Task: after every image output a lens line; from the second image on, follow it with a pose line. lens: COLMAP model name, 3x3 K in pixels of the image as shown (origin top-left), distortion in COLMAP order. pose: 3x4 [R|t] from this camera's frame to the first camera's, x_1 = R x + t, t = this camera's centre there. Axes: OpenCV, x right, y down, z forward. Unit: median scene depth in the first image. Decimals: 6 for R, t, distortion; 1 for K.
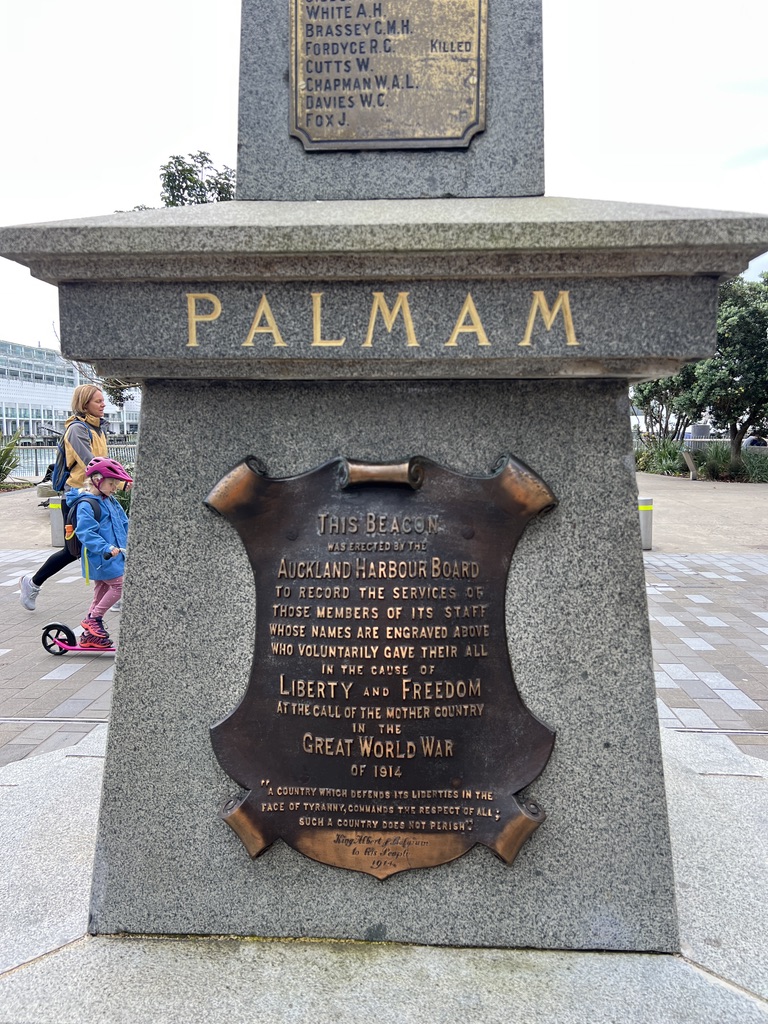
lens RADIAL K [[795.2, 0, 384.0], [0, 795.2, 512.0], [0, 0, 1]] dist [0.003492, 0.001057]
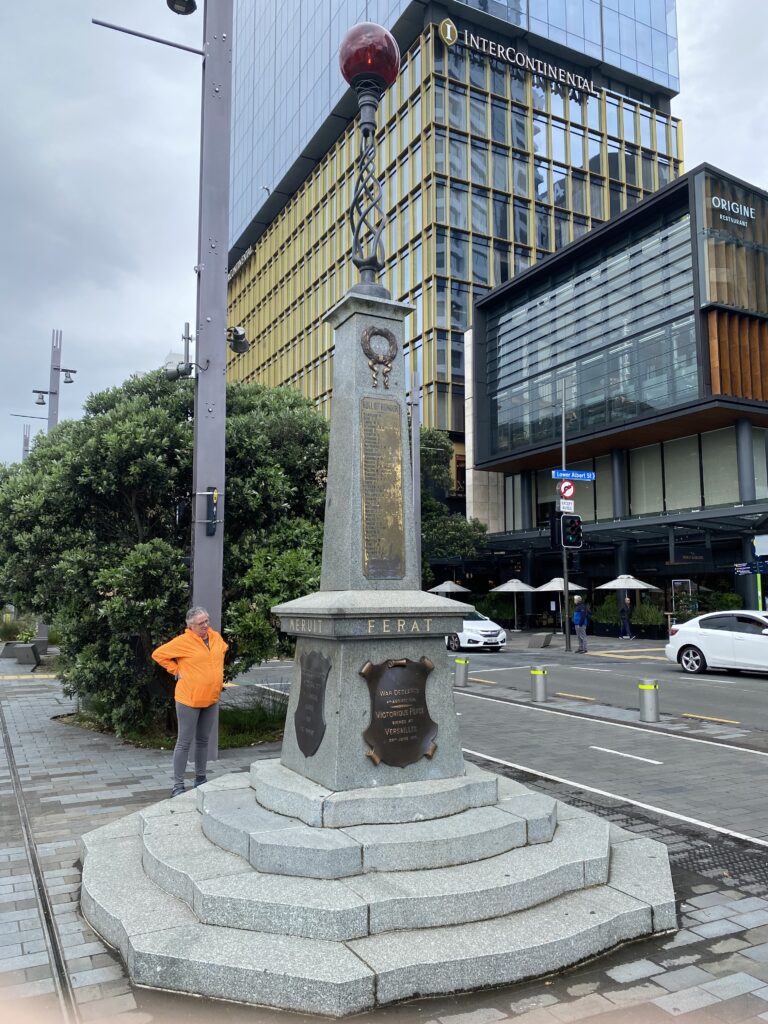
lens RADIAL K [[782.7, 0, 384.0], [0, 782.7, 512.0], [0, 0, 1]] dist [-0.003806, -0.001257]
pose [[0.861502, 0.053930, 0.504882, -2.150350], [0.055905, 0.978223, -0.199884, -0.008302], [-0.504667, 0.200426, 0.839726, -2.510723]]
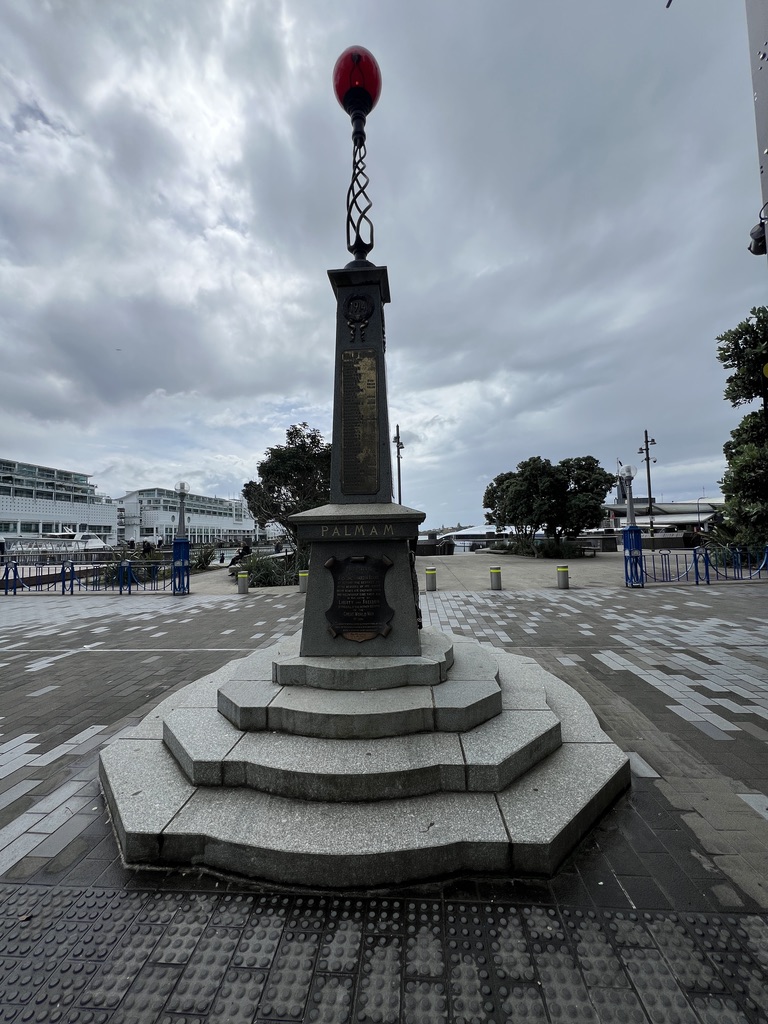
lens RADIAL K [[416.3, 0, 384.0], [0, 416.3, 512.0], [0, 0, 1]] dist [0.000861, 0.000050]
pose [[0.999590, -0.023549, -0.016301, 0.204980], [0.020663, 0.987081, -0.158881, 0.080251], [0.019832, 0.158479, 0.987163, -1.646345]]
